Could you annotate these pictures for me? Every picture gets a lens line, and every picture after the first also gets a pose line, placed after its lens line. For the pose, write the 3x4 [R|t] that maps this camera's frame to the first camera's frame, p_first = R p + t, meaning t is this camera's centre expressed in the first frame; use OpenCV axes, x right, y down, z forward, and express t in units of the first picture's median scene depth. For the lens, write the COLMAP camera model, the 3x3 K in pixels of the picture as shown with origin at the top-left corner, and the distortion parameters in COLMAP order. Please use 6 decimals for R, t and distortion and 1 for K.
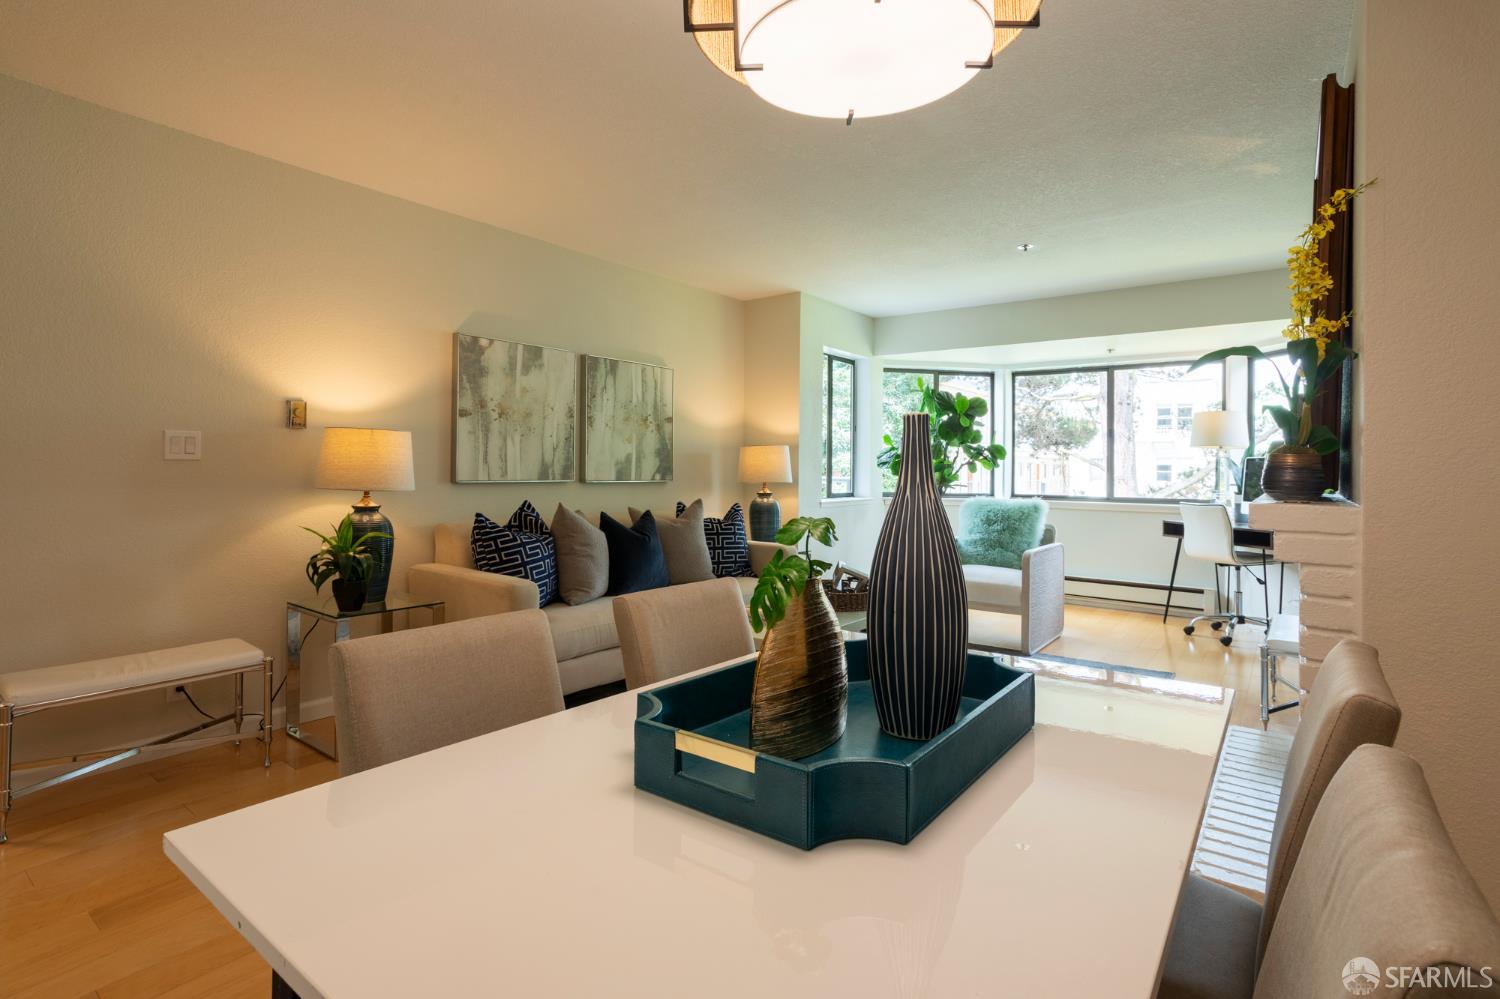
lens RADIAL K [[731.9, 0, 738.1], [0, 731.9, 442.7], [0, 0, 1]] dist [-0.032687, 0.018882]
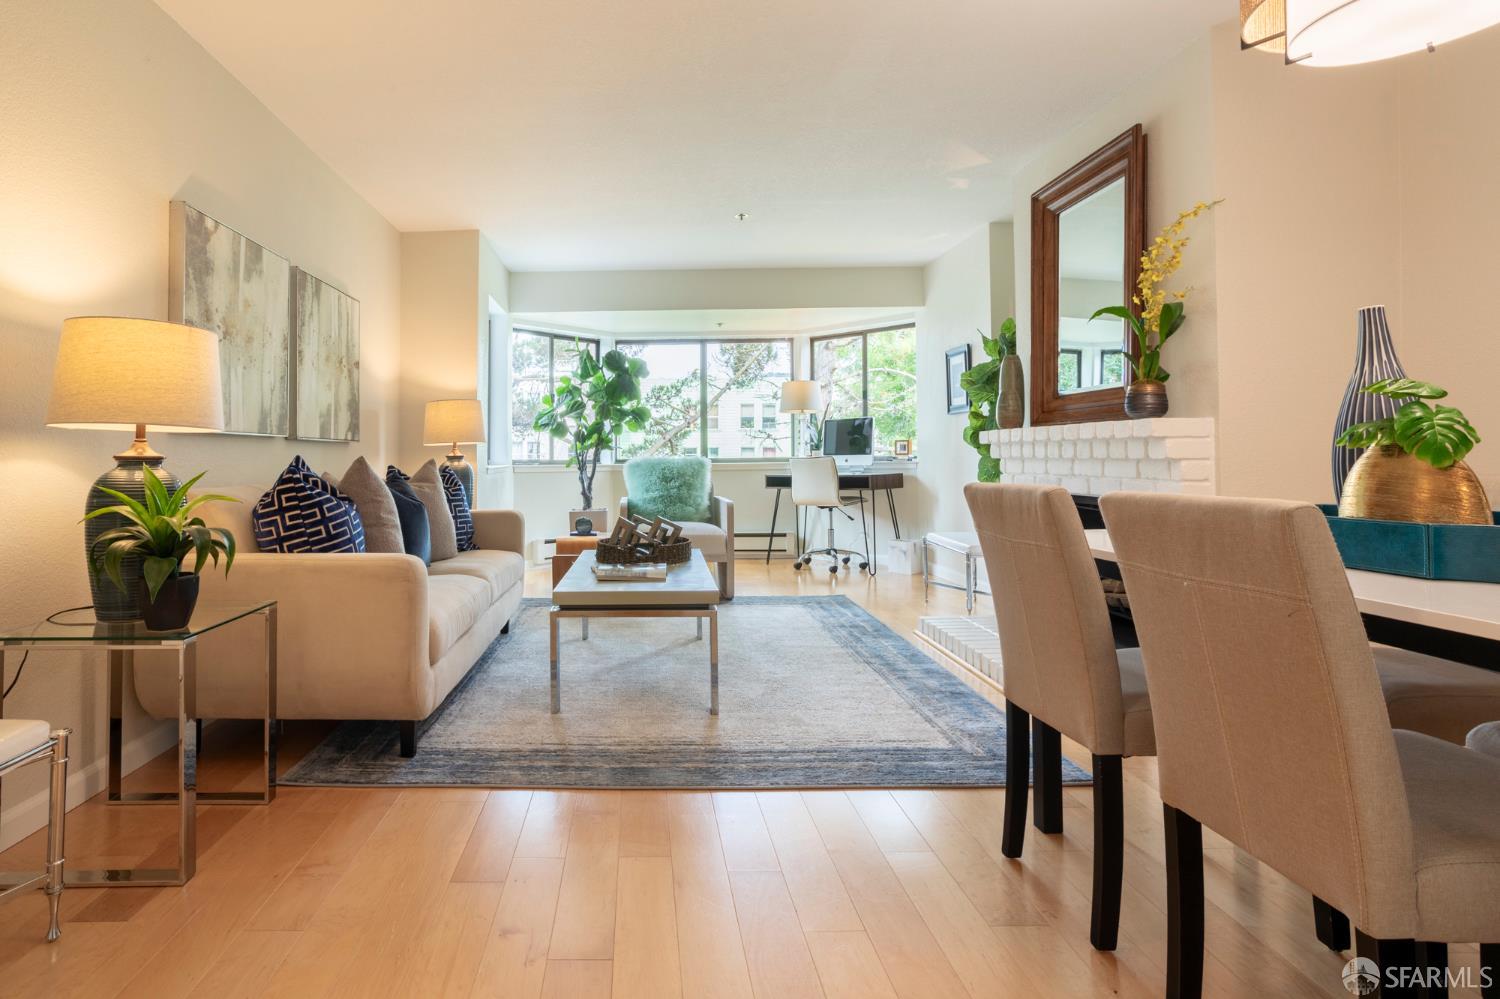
lens RADIAL K [[775.3, 0, 628.2], [0, 775.3, 416.8], [0, 0, 1]] dist [0.003969, 0.002258]
pose [[0.801568, 0.012184, 0.597780, -0.403949], [-0.001485, 0.999830, -0.018388, 0.045607], [-0.597902, 0.013852, 0.801450, 0.170326]]
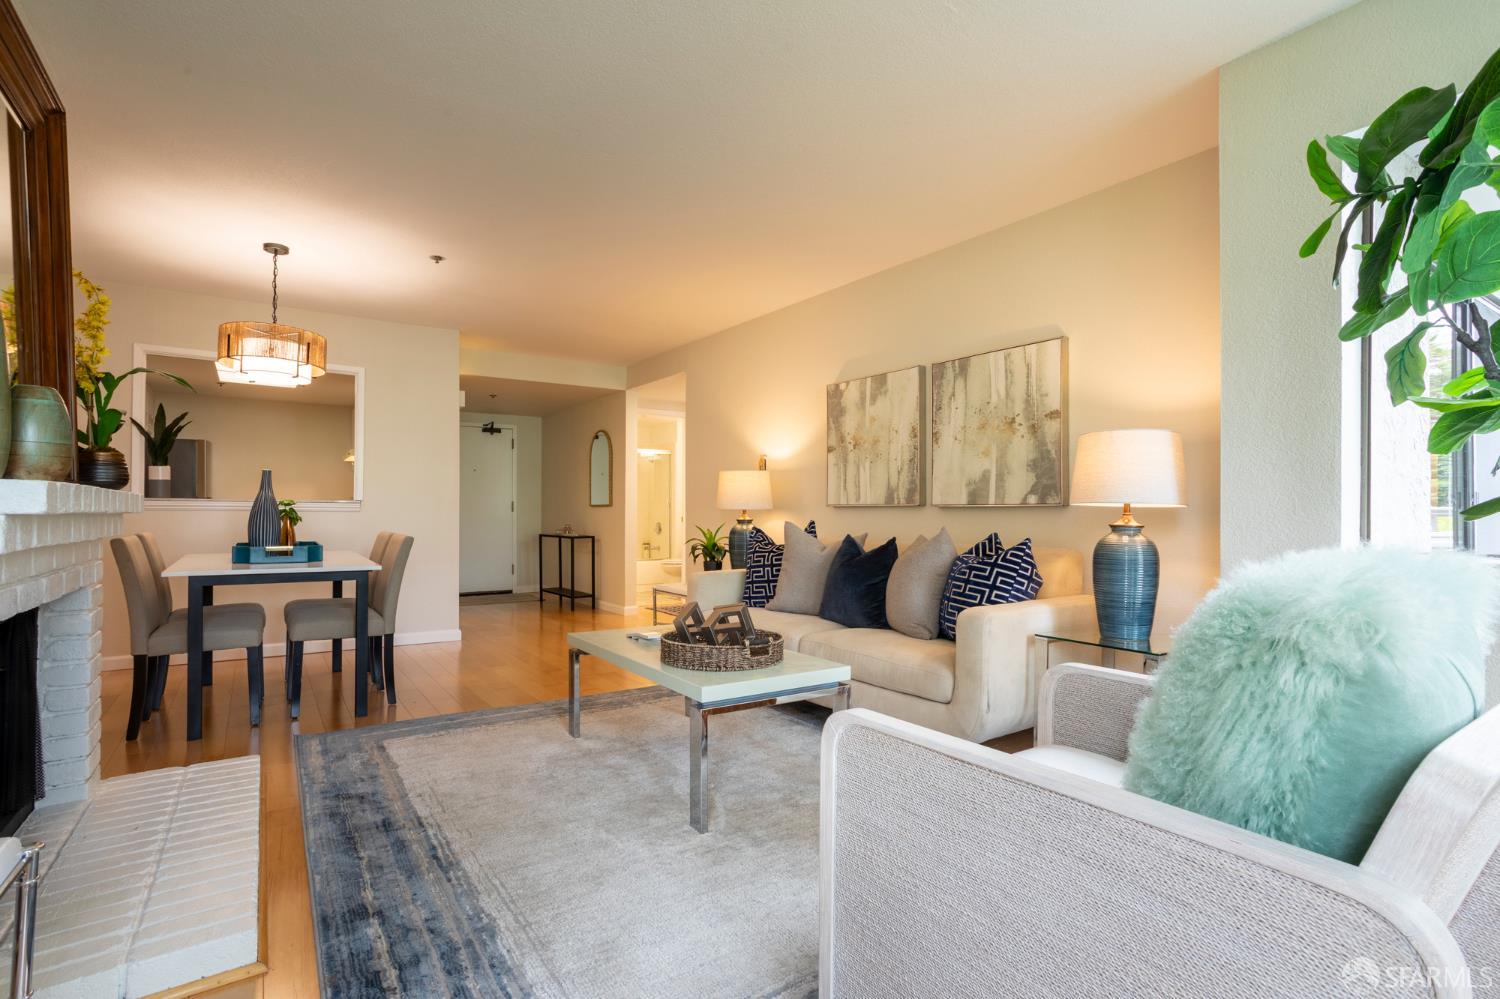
lens RADIAL K [[731.9, 0, 763.9], [0, 731.9, 504.5], [0, 0, 1]] dist [-0.032687, 0.018882]
pose [[-0.284747, -0.018939, -0.958416, 0.699870], [0.028598, 0.999192, -0.028241, 0.070425], [0.958176, -0.035450, -0.283975, 1.045286]]
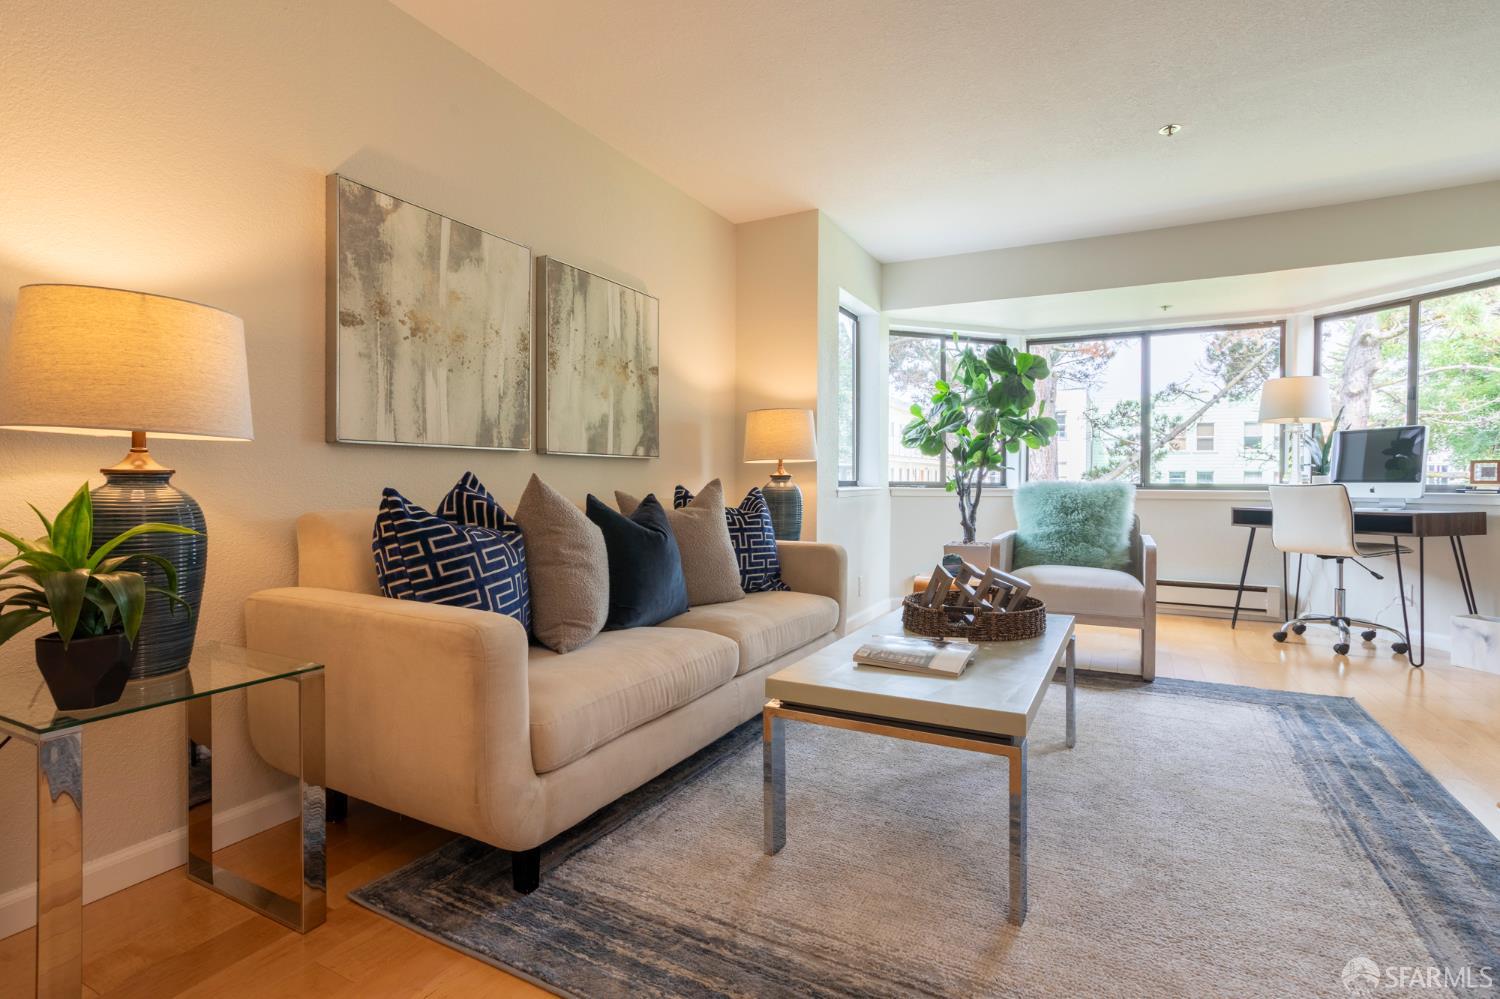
lens RADIAL K [[731.9, 0, 747.1], [0, 731.9, 470.4], [0, 0, 1]] dist [-0.032687, 0.018882]
pose [[0.984553, -0.005070, 0.175016, -0.145597], [0.000938, 0.999719, 0.023684, 0.053268], [-0.175087, -0.023154, 0.984281, 0.330834]]
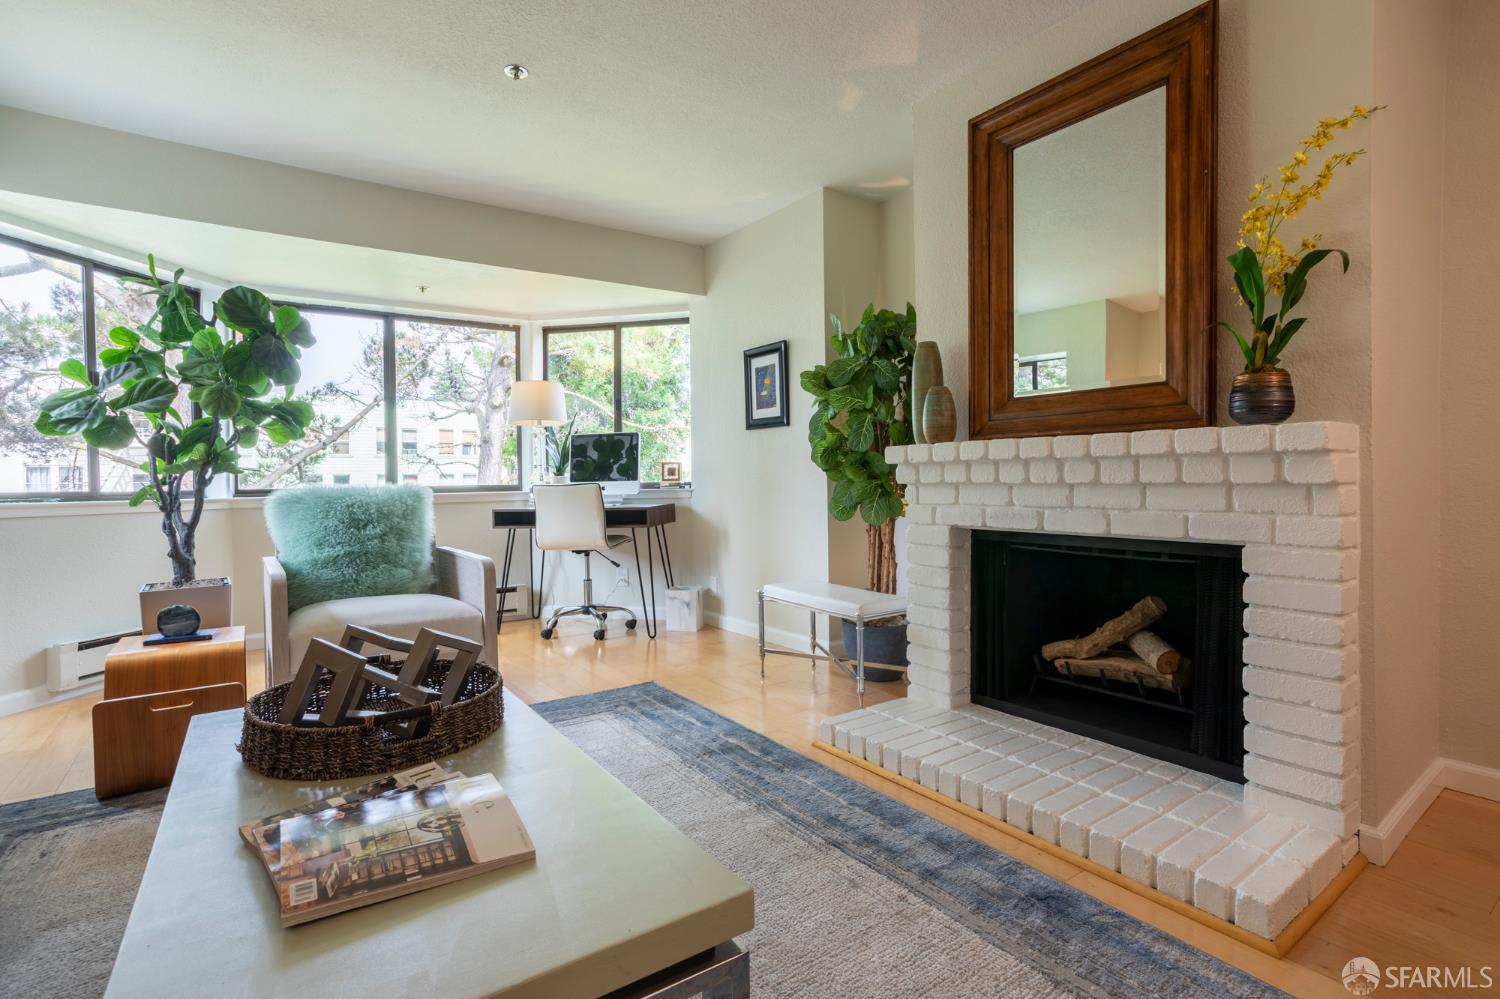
lens RADIAL K [[731.9, 0, 750.8], [0, 731.9, 485.1], [0, 0, 1]] dist [-0.032687, 0.018882]
pose [[0.291020, -0.023728, 0.956423, -0.142379], [-0.015720, 0.999439, 0.029579, 0.061828], [-0.956588, -0.023643, 0.290483, 0.592640]]
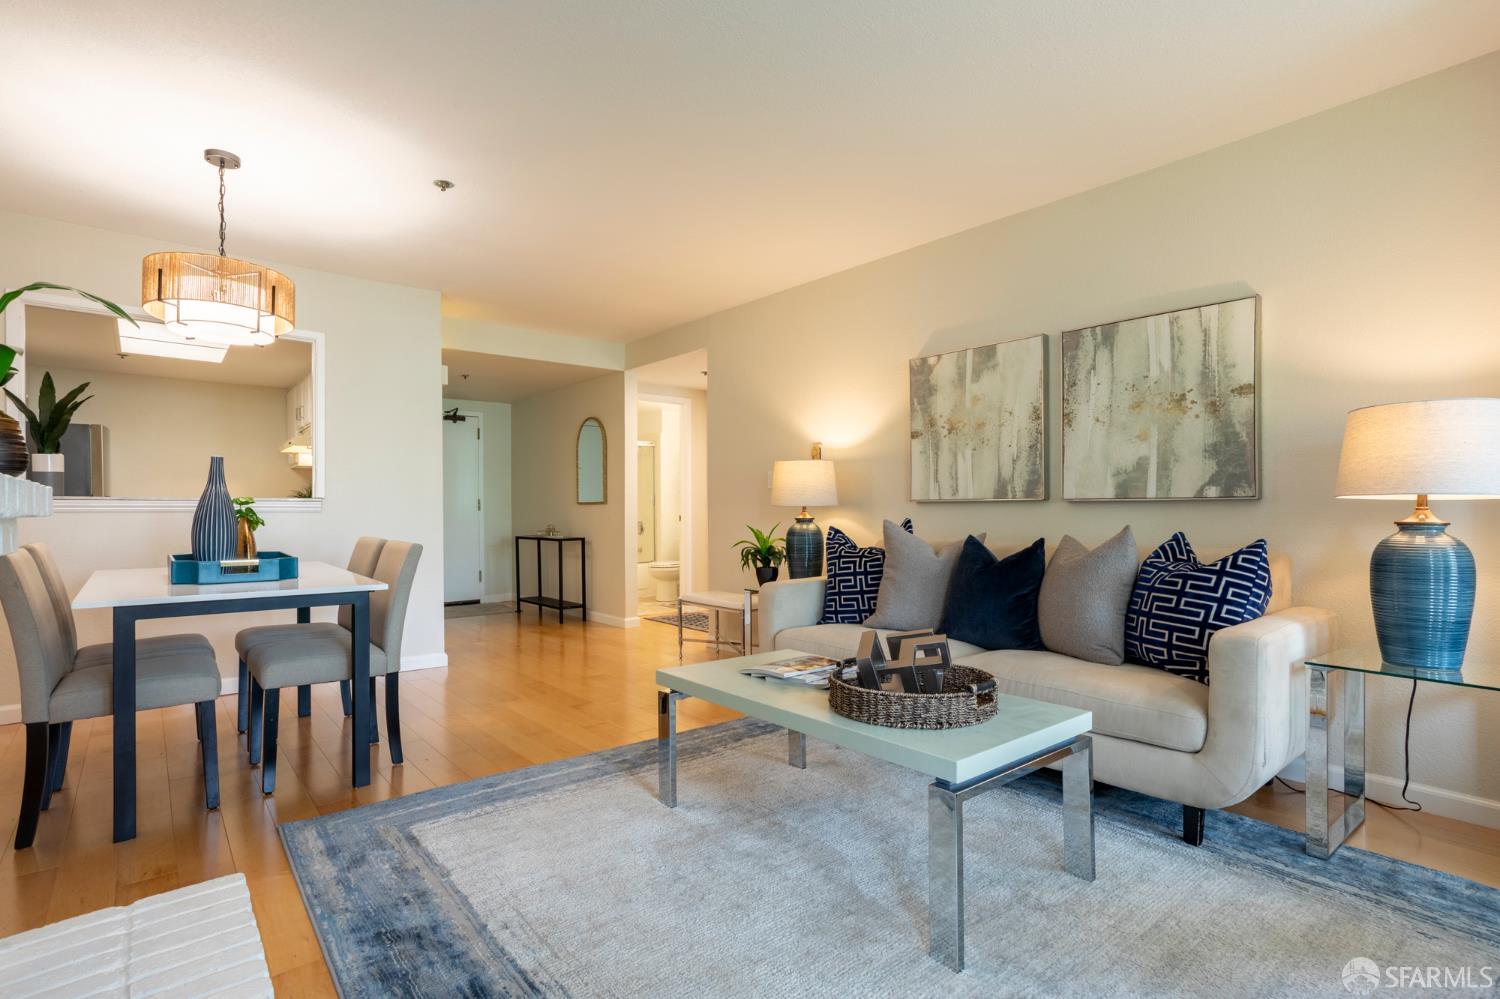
lens RADIAL K [[731.9, 0, 772.2], [0, 731.9, 511.5], [0, 0, 1]] dist [-0.032687, 0.018882]
pose [[-0.181306, -0.004829, -0.983415, 0.581223], [0.037099, 0.999243, -0.011747, 0.062140], [0.982727, -0.038614, -0.180989, 0.831099]]
